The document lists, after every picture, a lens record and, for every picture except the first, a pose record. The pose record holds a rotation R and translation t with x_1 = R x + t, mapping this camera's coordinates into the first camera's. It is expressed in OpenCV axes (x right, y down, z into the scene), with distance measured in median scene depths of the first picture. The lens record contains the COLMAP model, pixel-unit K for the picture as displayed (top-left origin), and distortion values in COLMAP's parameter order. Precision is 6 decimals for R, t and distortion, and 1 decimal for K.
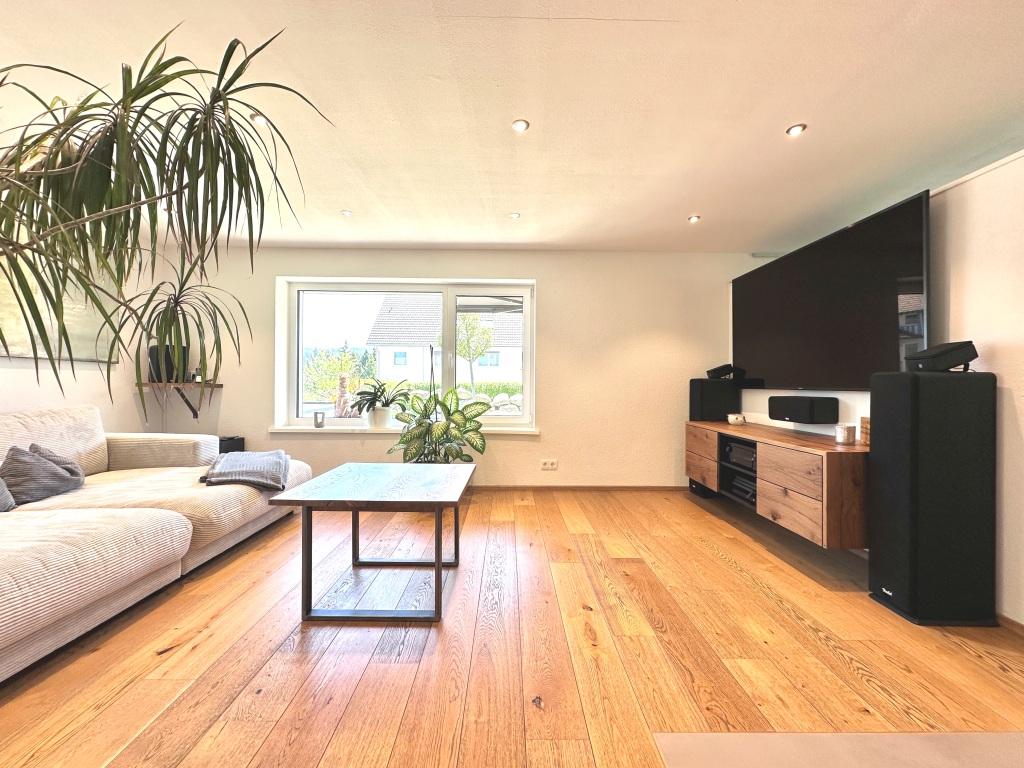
lens RADIAL K [[405.7, 0, 512.6], [0, 405.7, 386.7], [0, 0, 1]] dist [-0.001257, 0.000365]
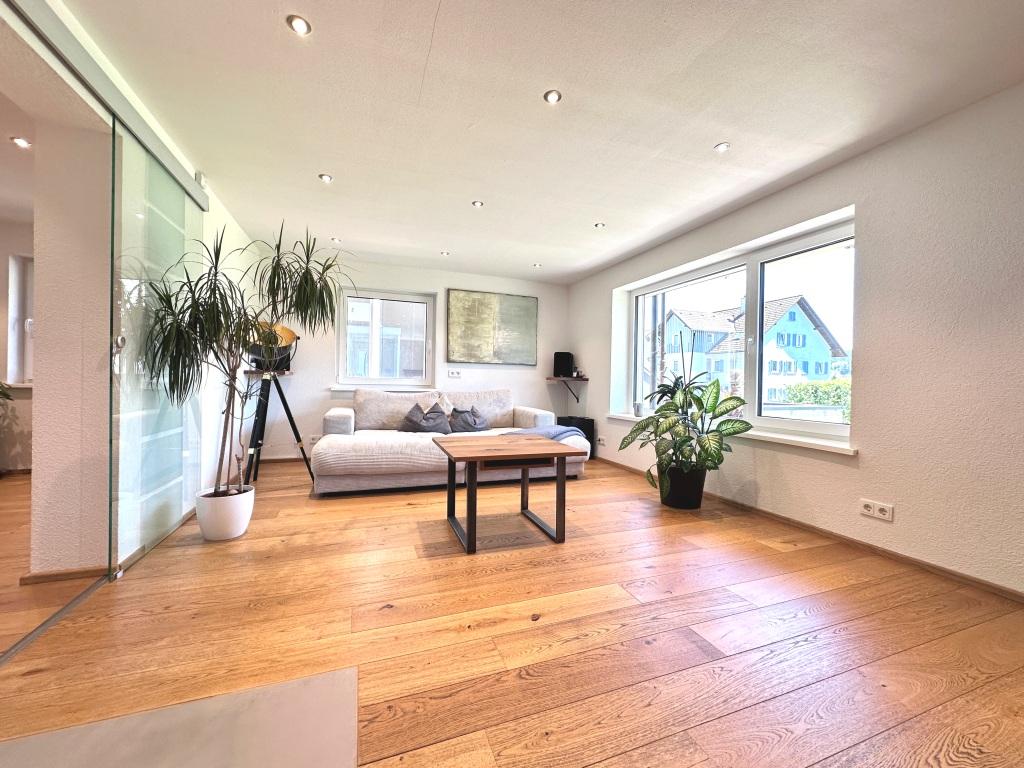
lens RADIAL K [[405.7, 0, 511.8], [0, 405.7, 381.7], [0, 0, 1]] dist [-0.001257, 0.000365]
pose [[0.342211, -0.001683, -0.939622, 0.772877], [-0.020233, 0.999753, -0.009160, 0.038186], [0.939405, 0.022146, 0.342093, 0.503152]]
